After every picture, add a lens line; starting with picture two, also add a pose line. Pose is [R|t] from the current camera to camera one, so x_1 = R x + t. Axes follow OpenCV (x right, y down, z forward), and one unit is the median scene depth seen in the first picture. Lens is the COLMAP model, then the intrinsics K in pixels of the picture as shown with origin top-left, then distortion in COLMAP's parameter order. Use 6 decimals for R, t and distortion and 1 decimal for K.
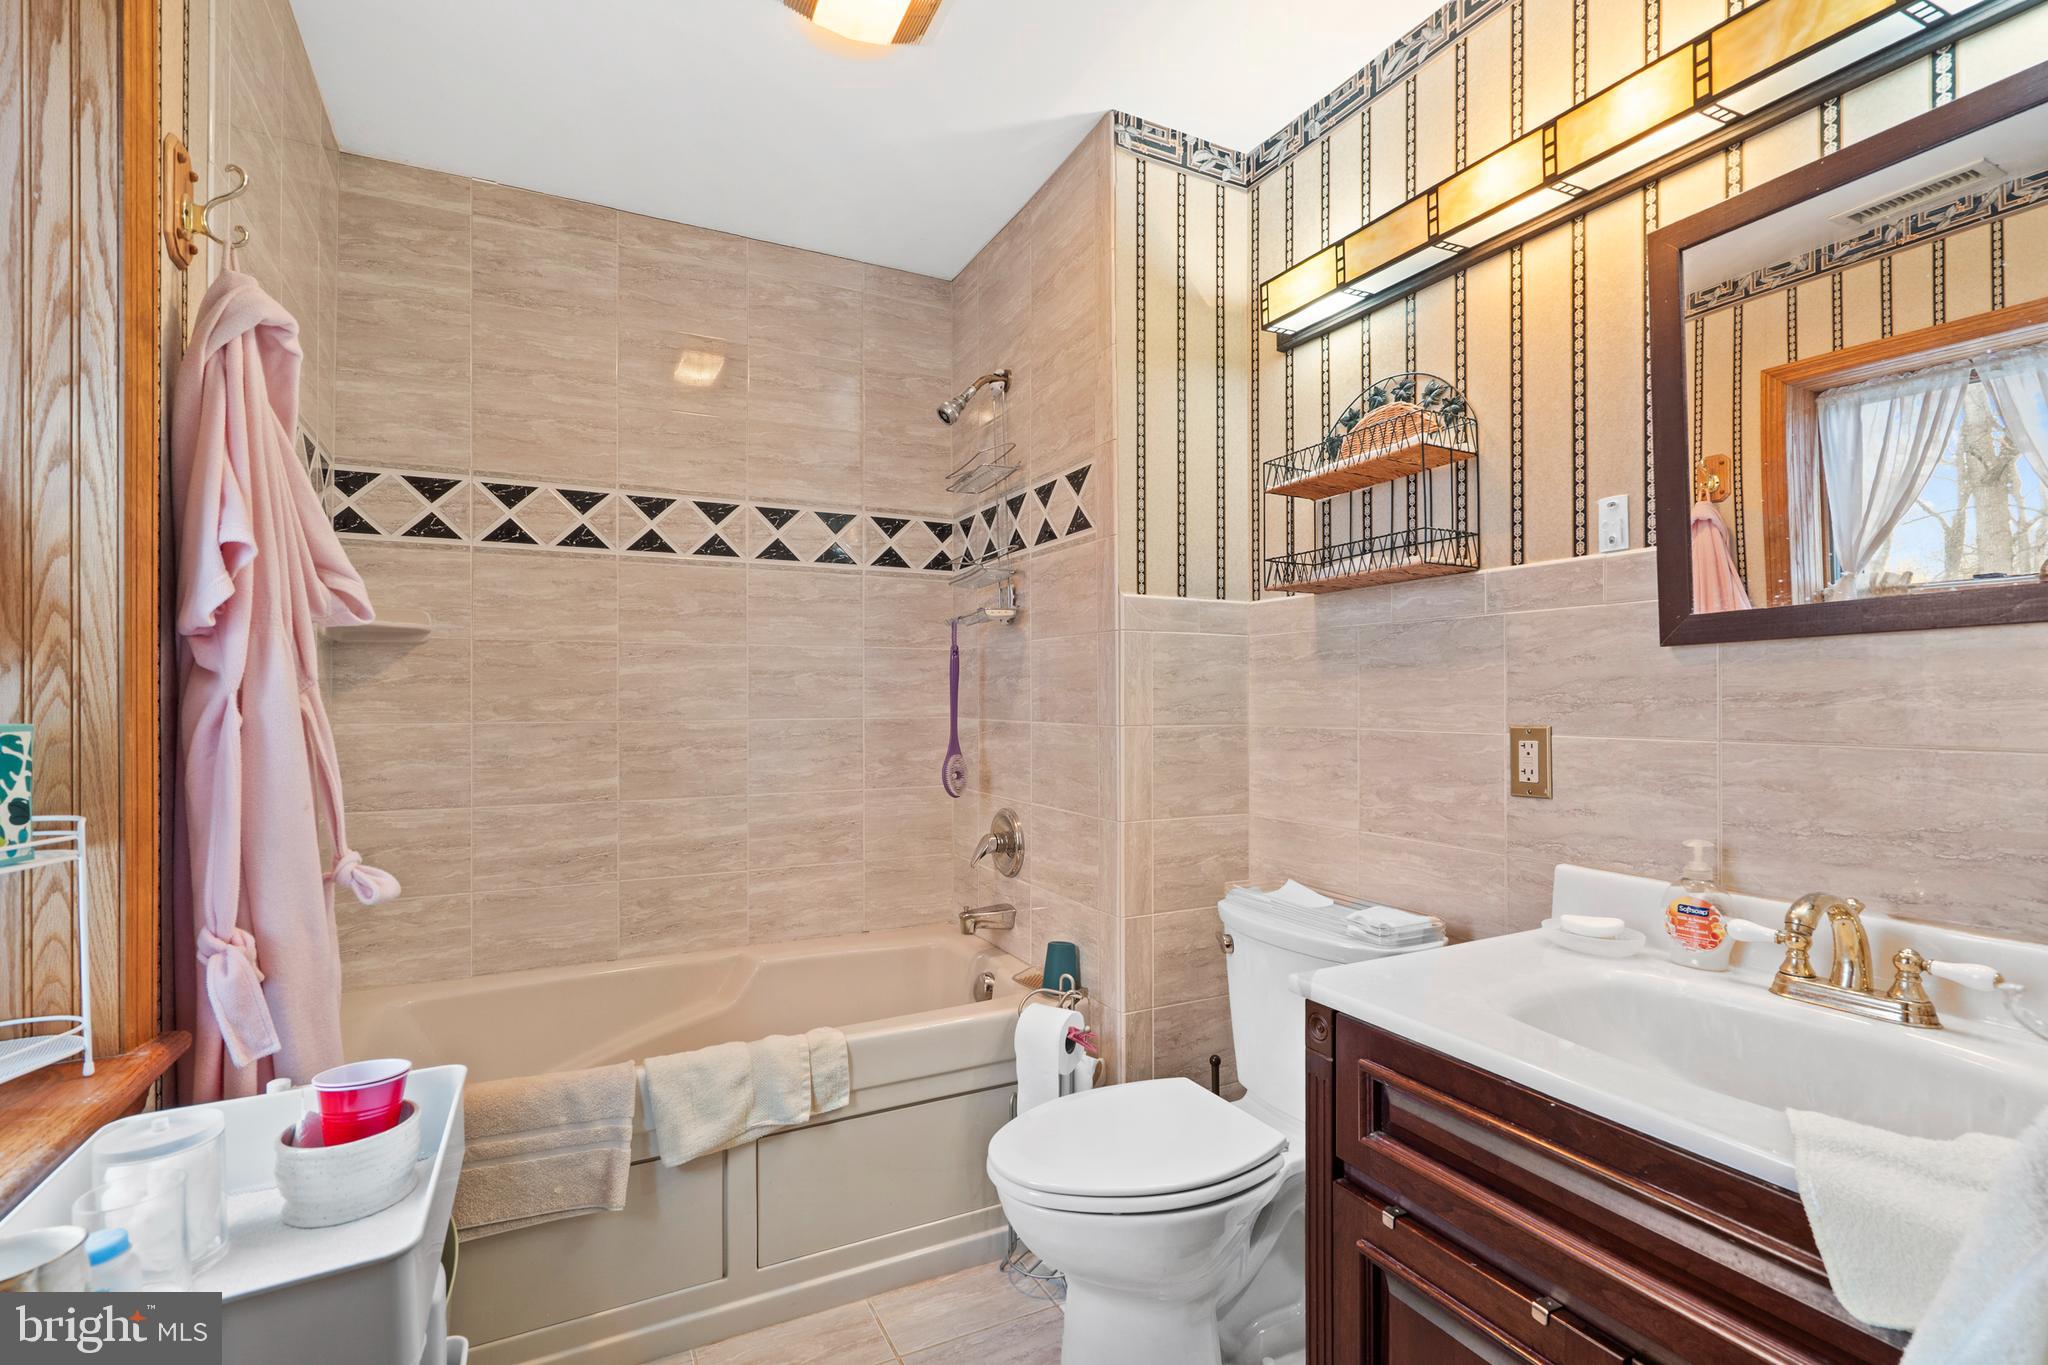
lens RADIAL K [[942.0, 0, 1027.0], [0, 942.0, 688.9], [0, 0, 1]] dist [-0.004008, 0.002615]
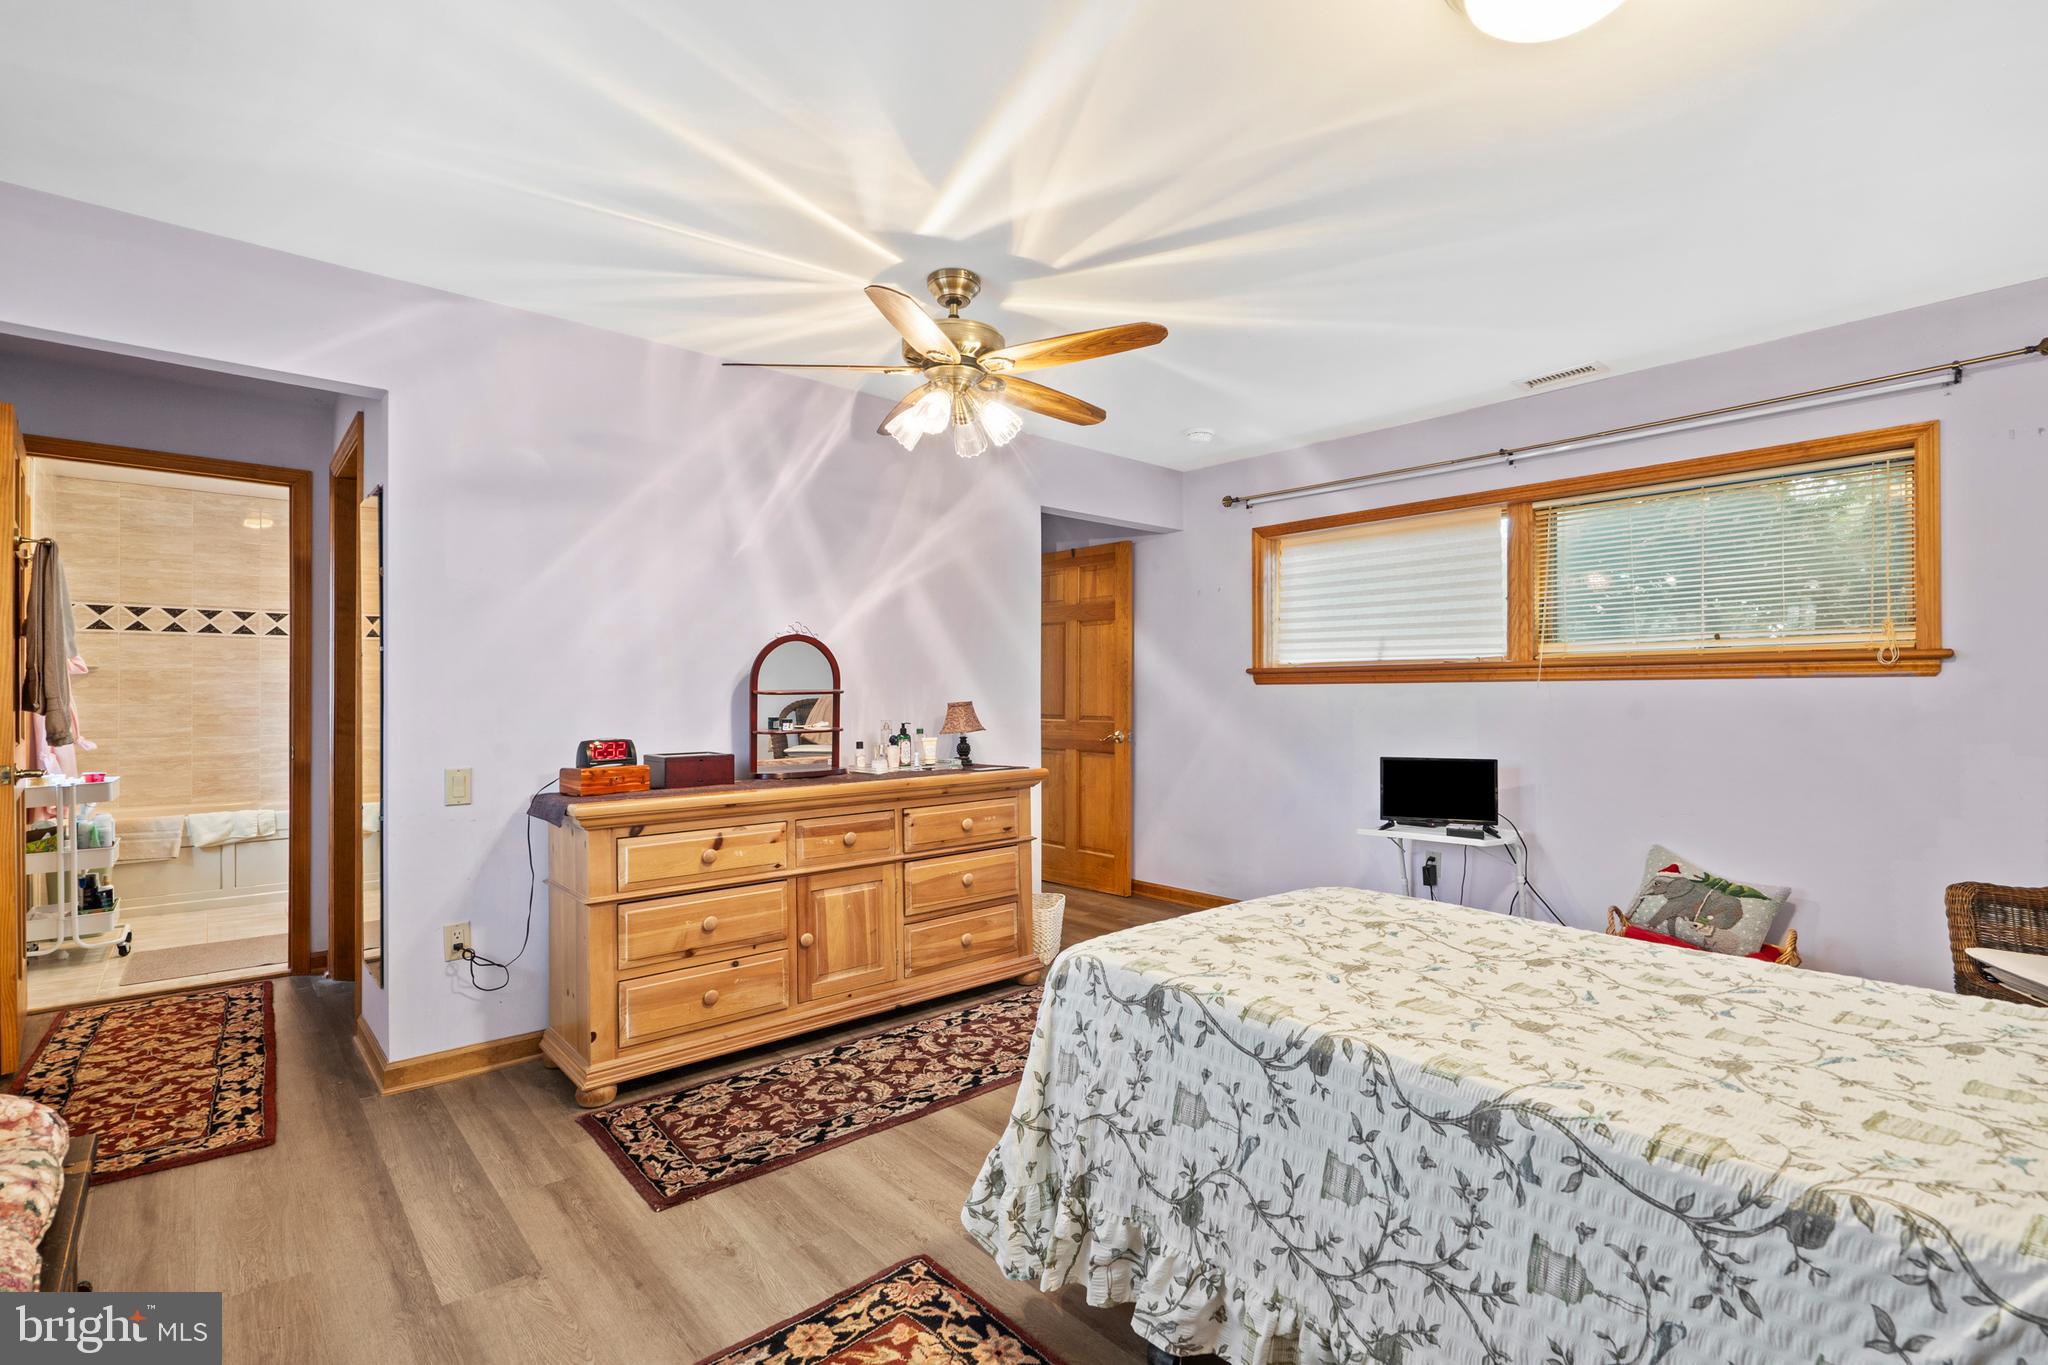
lens RADIAL K [[942.0, 0, 1025.5], [0, 942.0, 686.0], [0, 0, 1]] dist [-0.004008, 0.002615]
pose [[0.971391, 0.003419, 0.237461, 1.100026], [-0.003276, 0.999994, -0.000994, -0.016790], [-0.237463, 0.000188, 0.971397, -1.903003]]
